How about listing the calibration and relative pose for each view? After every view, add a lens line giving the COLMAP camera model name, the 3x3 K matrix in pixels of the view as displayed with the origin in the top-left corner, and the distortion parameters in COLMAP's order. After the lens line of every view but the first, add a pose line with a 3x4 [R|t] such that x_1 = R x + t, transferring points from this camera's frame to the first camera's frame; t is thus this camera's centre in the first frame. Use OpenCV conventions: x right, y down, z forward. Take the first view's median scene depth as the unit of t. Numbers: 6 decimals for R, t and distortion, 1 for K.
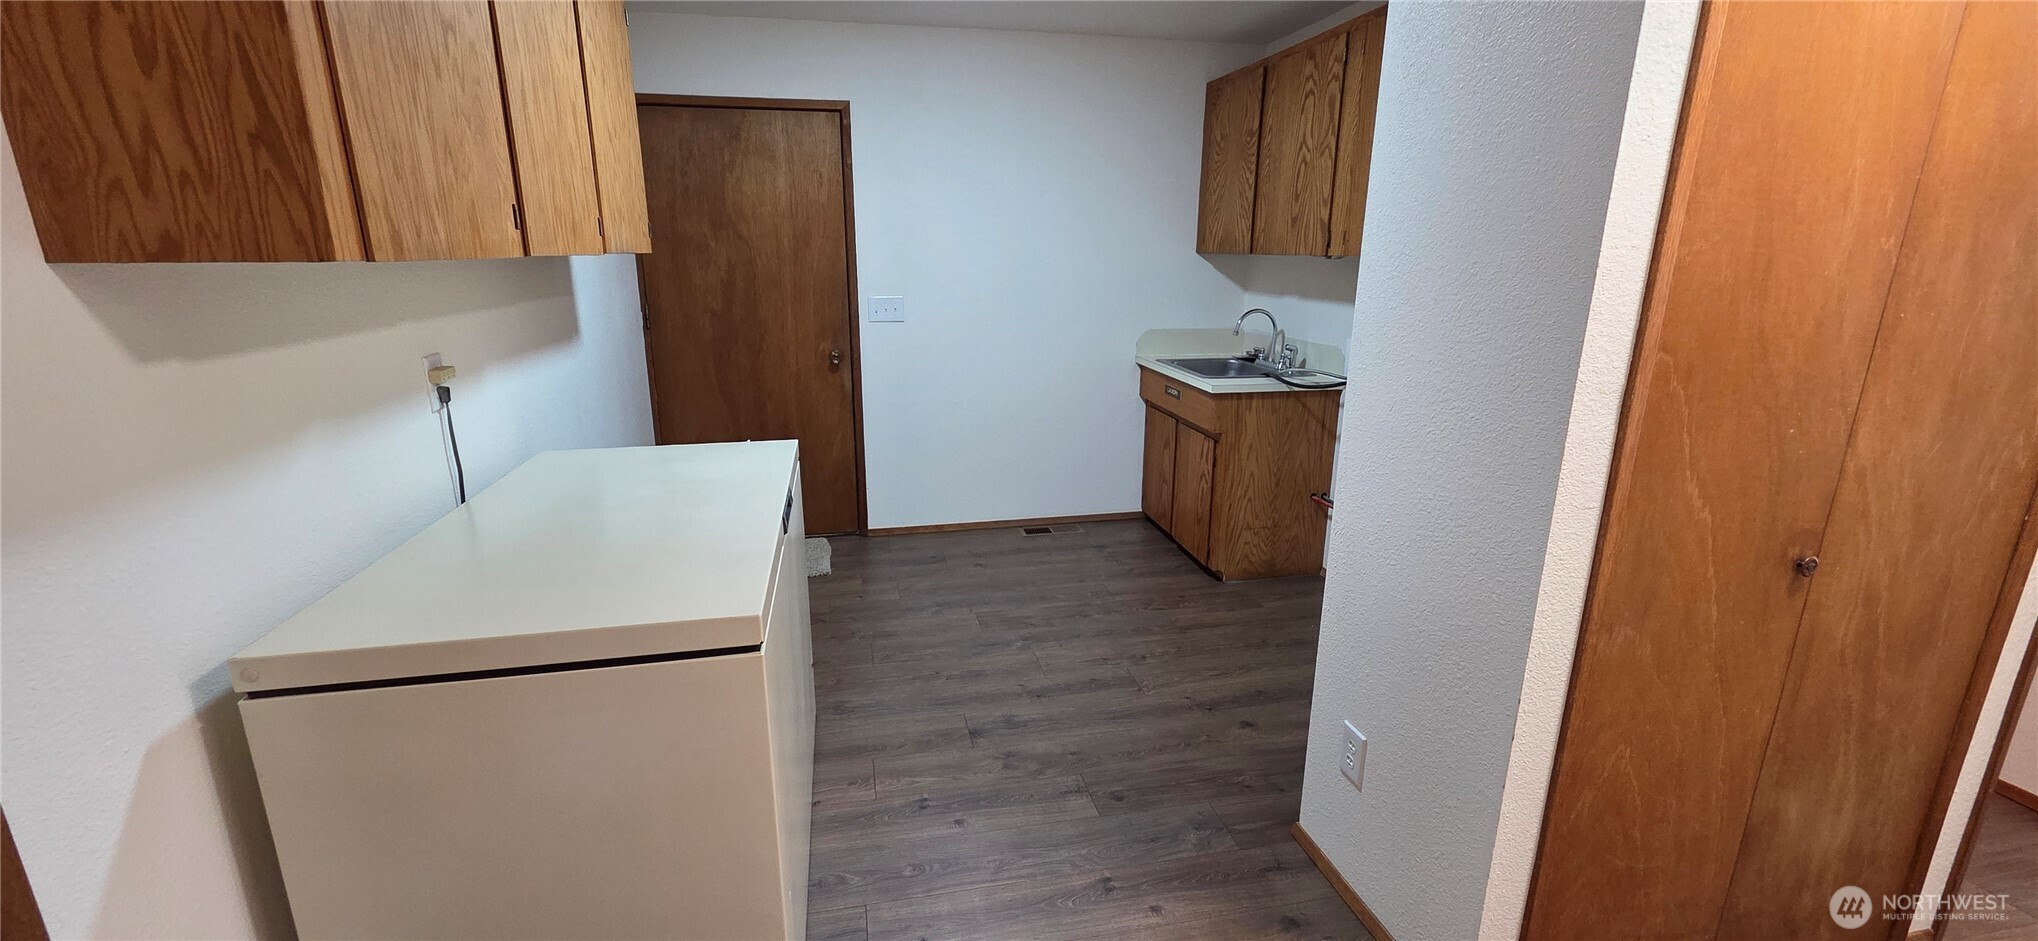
lens RADIAL K [[837.7, 0, 1017.2], [0, 837.7, 466.4], [0, 0, 1]] dist [0.000538, 0.000092]
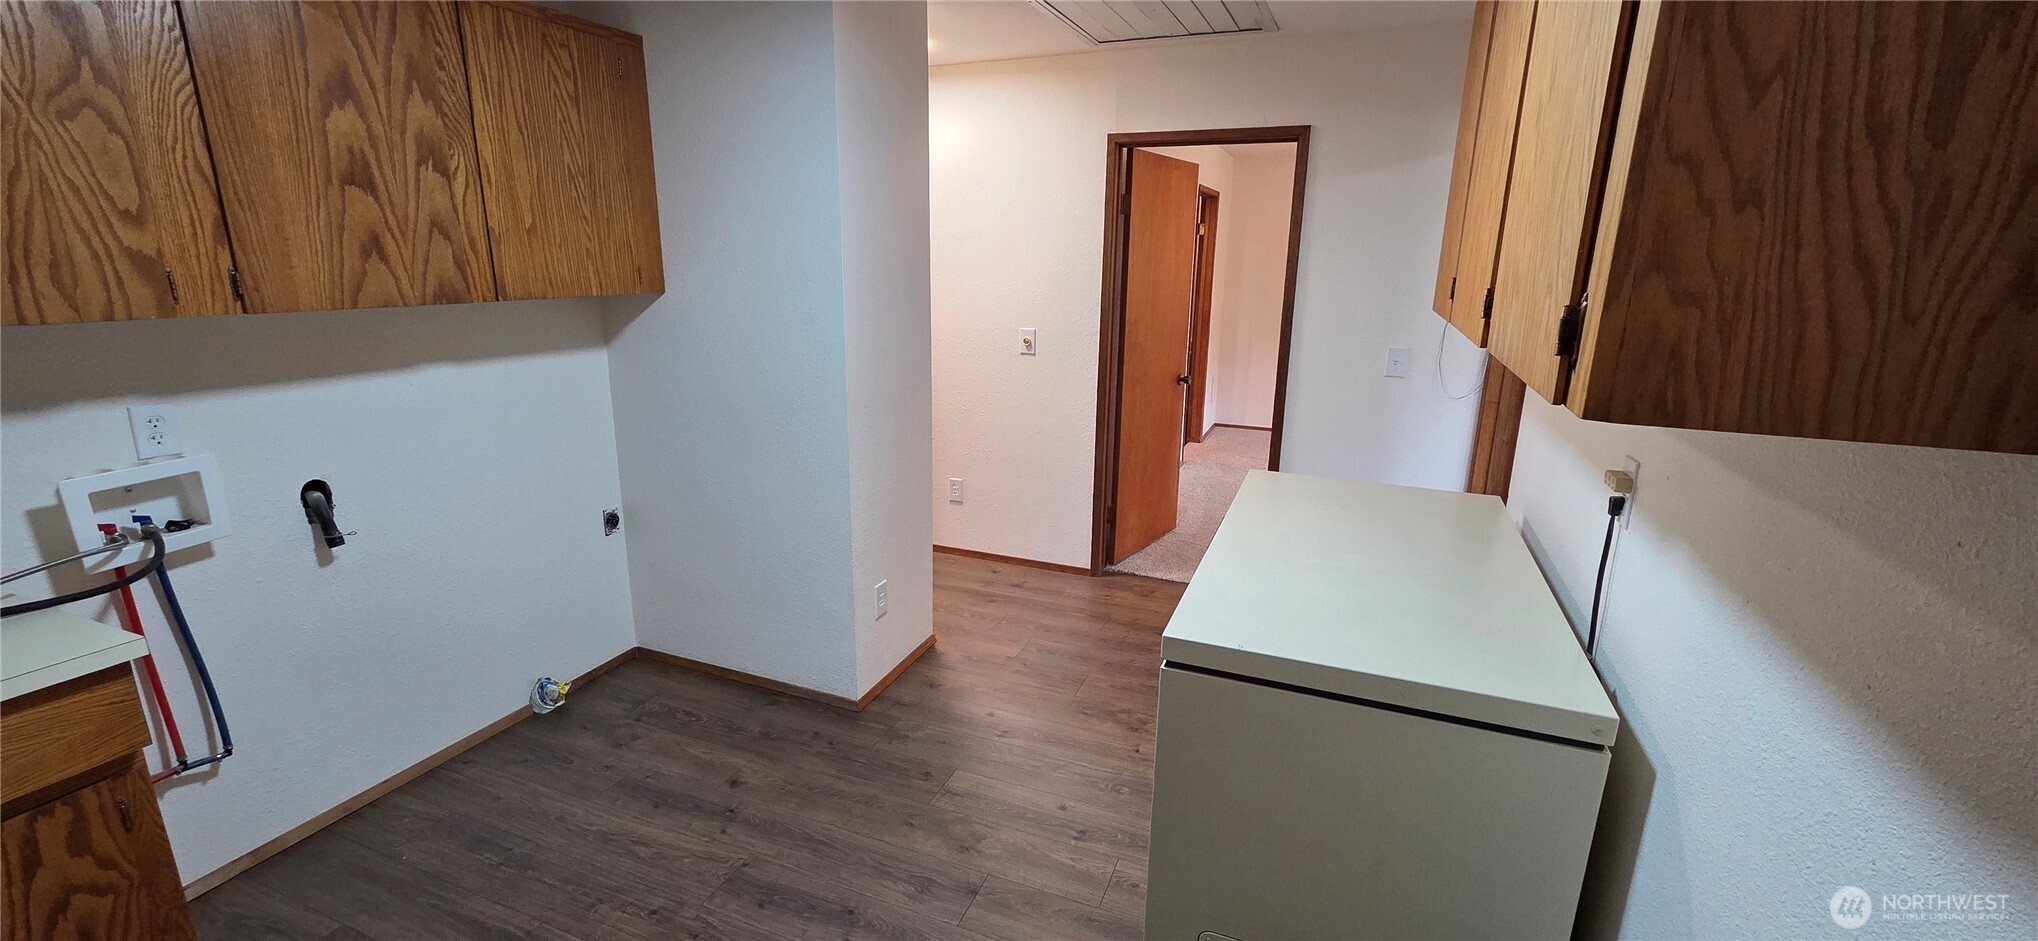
lens RADIAL K [[837.7, 0, 1016.0], [0, 837.7, 472.0], [0, 0, 1]] dist [0.000538, 0.000092]
pose [[-0.828863, -0.153677, 0.537931, -0.494171], [0.131556, 0.881030, 0.454400, -0.435421], [-0.543764, 0.447403, -0.710036, 1.462418]]
